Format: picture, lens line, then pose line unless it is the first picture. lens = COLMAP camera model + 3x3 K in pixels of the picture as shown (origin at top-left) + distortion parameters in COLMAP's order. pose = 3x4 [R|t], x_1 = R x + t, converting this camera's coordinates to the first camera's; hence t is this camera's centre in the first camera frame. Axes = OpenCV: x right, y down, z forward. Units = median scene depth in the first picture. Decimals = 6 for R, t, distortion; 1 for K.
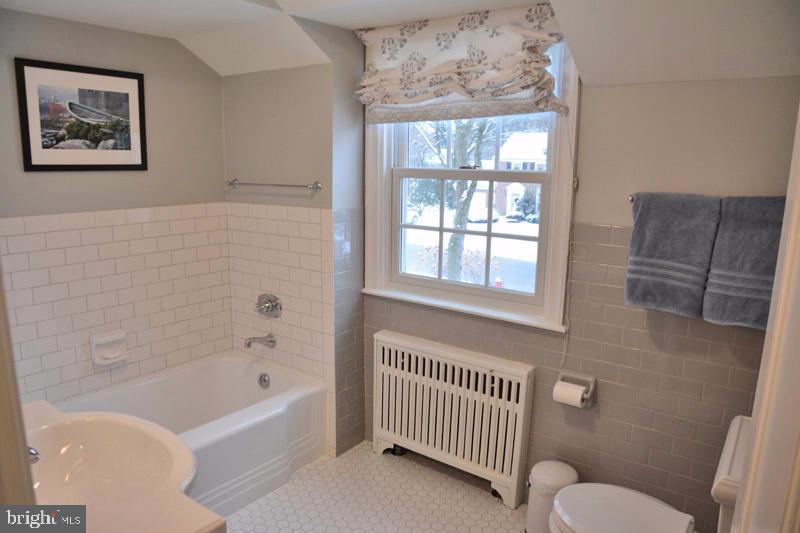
lens RADIAL K [[563.6, 0, 398.1], [0, 563.6, 269.2], [0, 0, 1]] dist [-0.125288, 0.072522]
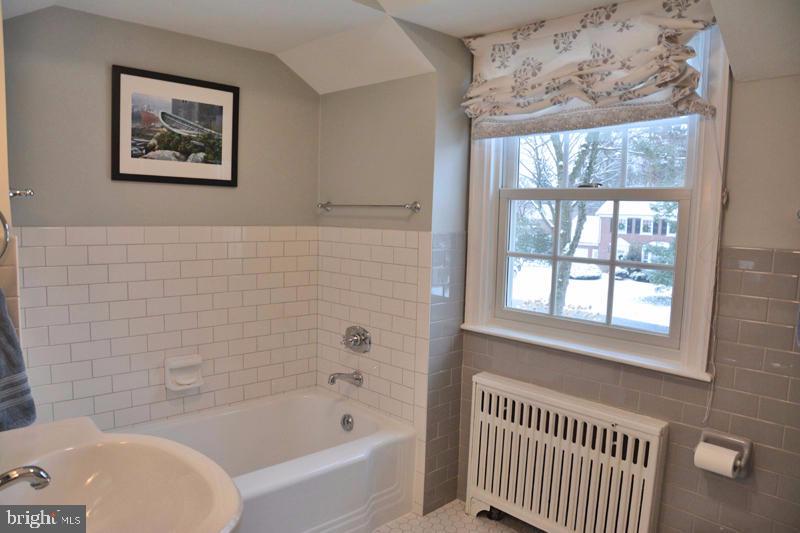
lens RADIAL K [[563.6, 0, 407.2], [0, 563.6, 271.9], [0, 0, 1]] dist [-0.125288, 0.072522]
pose [[0.987226, 0.030785, -0.156322, -0.013394], [-0.044966, 0.995104, -0.088008, 0.038119], [0.152847, 0.093913, 0.983777, 0.120141]]
